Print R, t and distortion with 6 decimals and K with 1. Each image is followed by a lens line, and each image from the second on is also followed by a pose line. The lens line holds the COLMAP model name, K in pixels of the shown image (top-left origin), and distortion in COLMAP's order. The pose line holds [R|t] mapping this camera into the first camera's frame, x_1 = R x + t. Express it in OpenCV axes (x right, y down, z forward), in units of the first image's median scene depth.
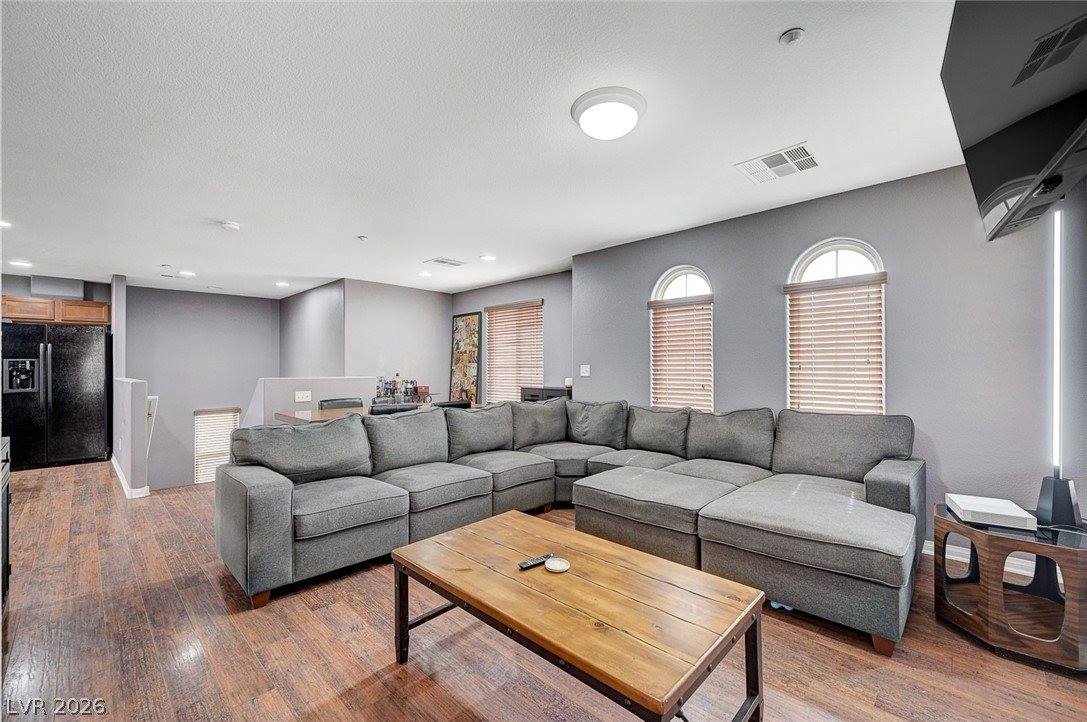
lens RADIAL K [[431.8, 0, 545.0], [0, 431.8, 363.7], [0, 0, 1]] dist [-0.000086, -0.000118]
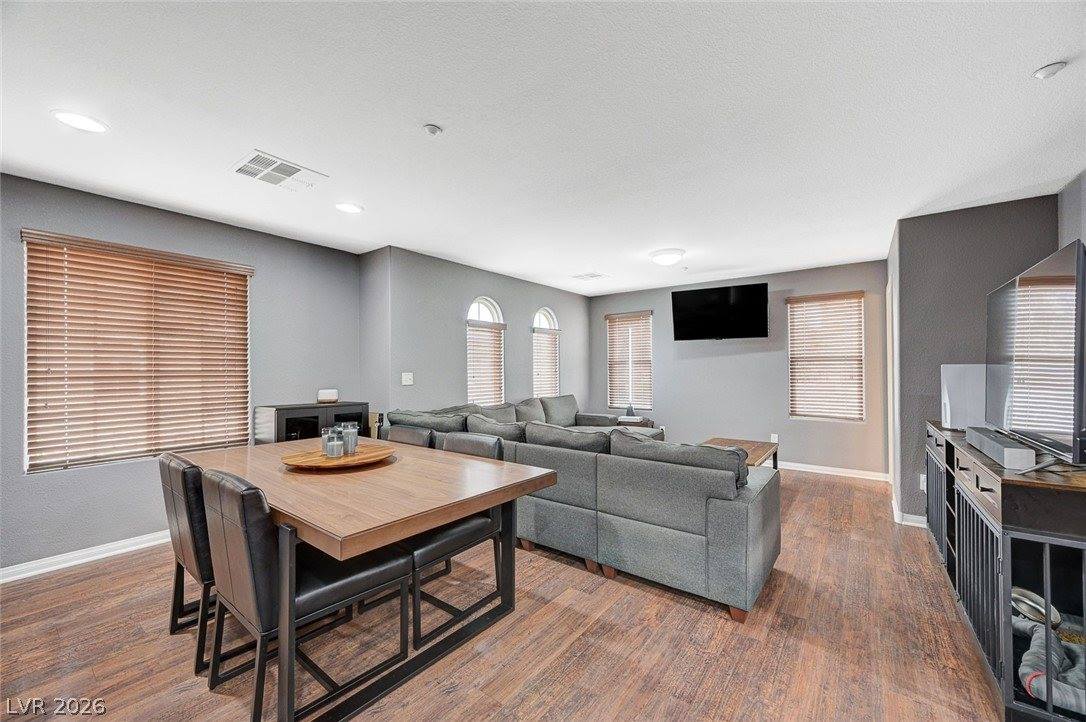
lens RADIAL K [[420.1, 0, 540.5], [0, 420.1, 370.1], [0, 0, 1]] dist [0.000441, 0.000100]
pose [[-0.089436, 0.003588, 0.995986, -1.167359], [-0.002617, 0.999989, -0.003837, 0.001165], [-0.995989, -0.002949, -0.089426, 1.137091]]
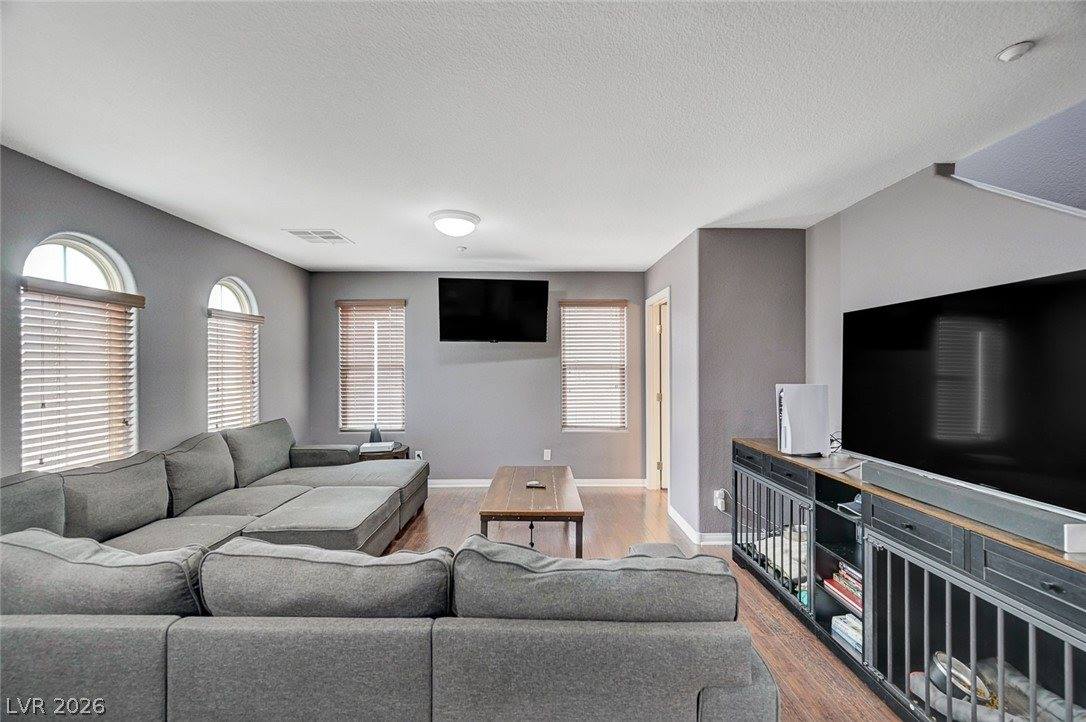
lens RADIAL K [[431.4, 0, 544.5], [0, 431.4, 363.7], [0, 0, 1]] dist [-0.000086, -0.000118]
pose [[-0.682434, 0.008344, 0.730900, -0.722869], [-0.002540, 0.999902, -0.013787, -0.039044], [-0.730943, -0.011265, -0.682346, 1.126001]]
